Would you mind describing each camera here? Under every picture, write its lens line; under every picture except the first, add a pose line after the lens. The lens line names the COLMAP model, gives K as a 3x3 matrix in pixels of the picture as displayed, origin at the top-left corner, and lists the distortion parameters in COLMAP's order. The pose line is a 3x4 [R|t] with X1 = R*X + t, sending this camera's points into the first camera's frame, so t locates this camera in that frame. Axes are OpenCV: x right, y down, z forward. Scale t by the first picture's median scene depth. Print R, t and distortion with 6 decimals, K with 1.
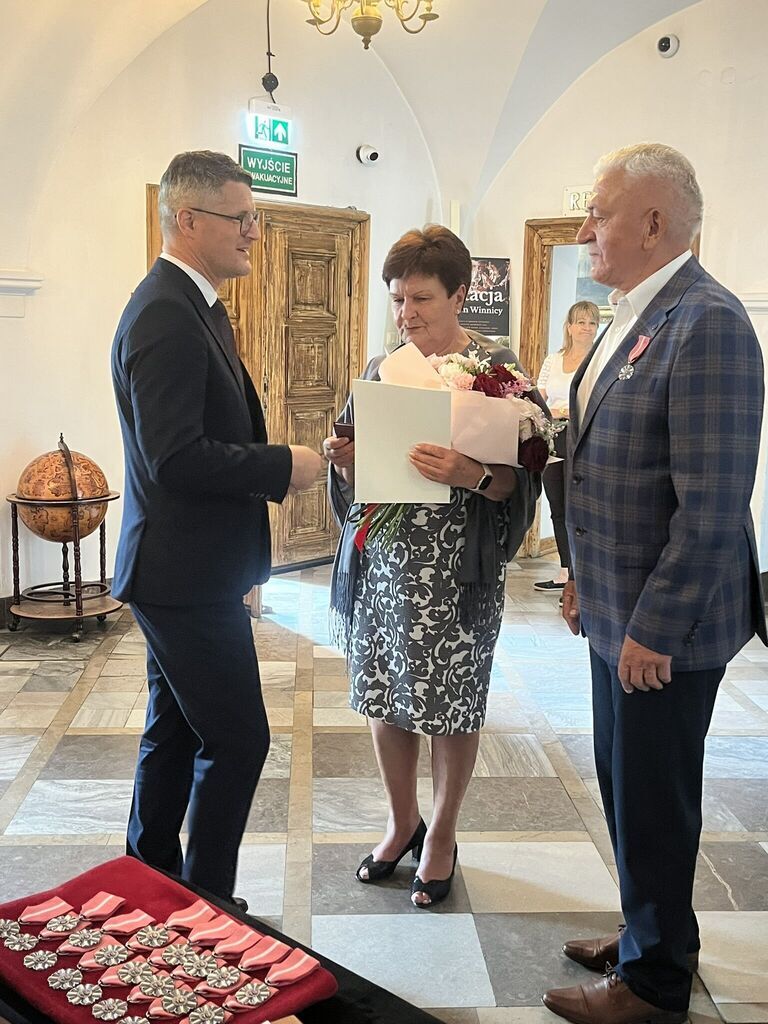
lens RADIAL K [[1231.9, 0, 384.0], [0, 1231.9, 512.0], [0, 0, 1]] dist [0.141297, -0.252663]
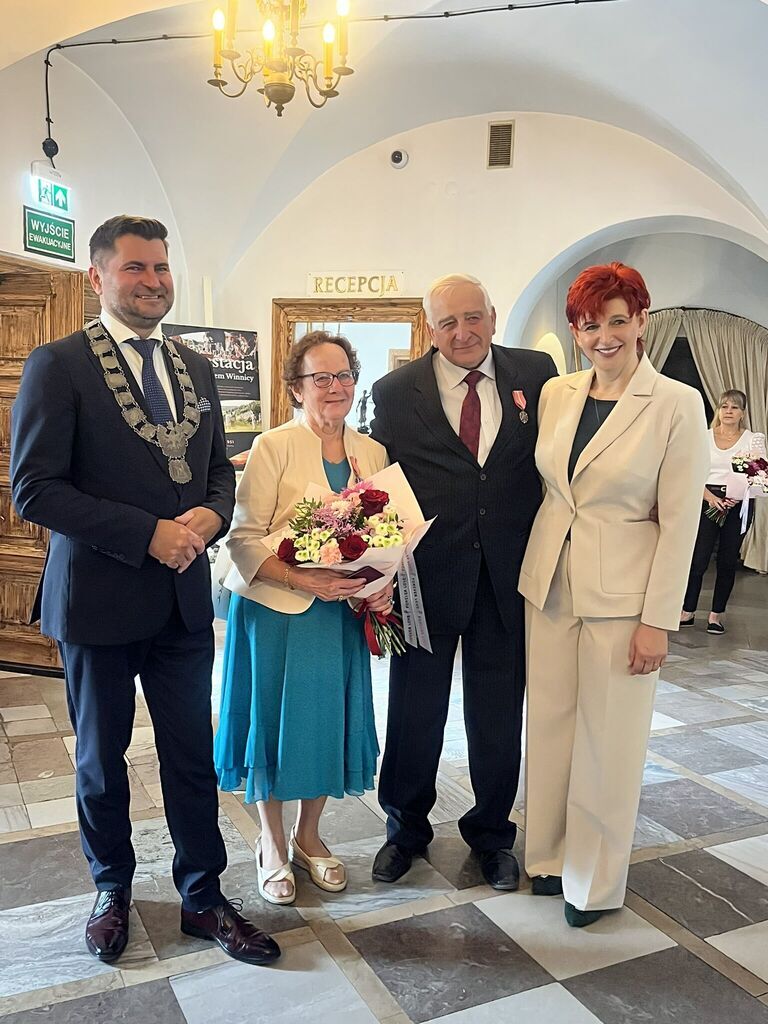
lens RADIAL K [[994.8, 0, 384.0], [0, 994.8, 512.0], [0, 0, 1]] dist [0.064795, 0.001222]
pose [[0.915204, -0.035731, 0.401404, -0.177535], [0.048730, 0.998565, -0.022217, -0.018470], [-0.400034, 0.039894, 0.915632, 0.151788]]
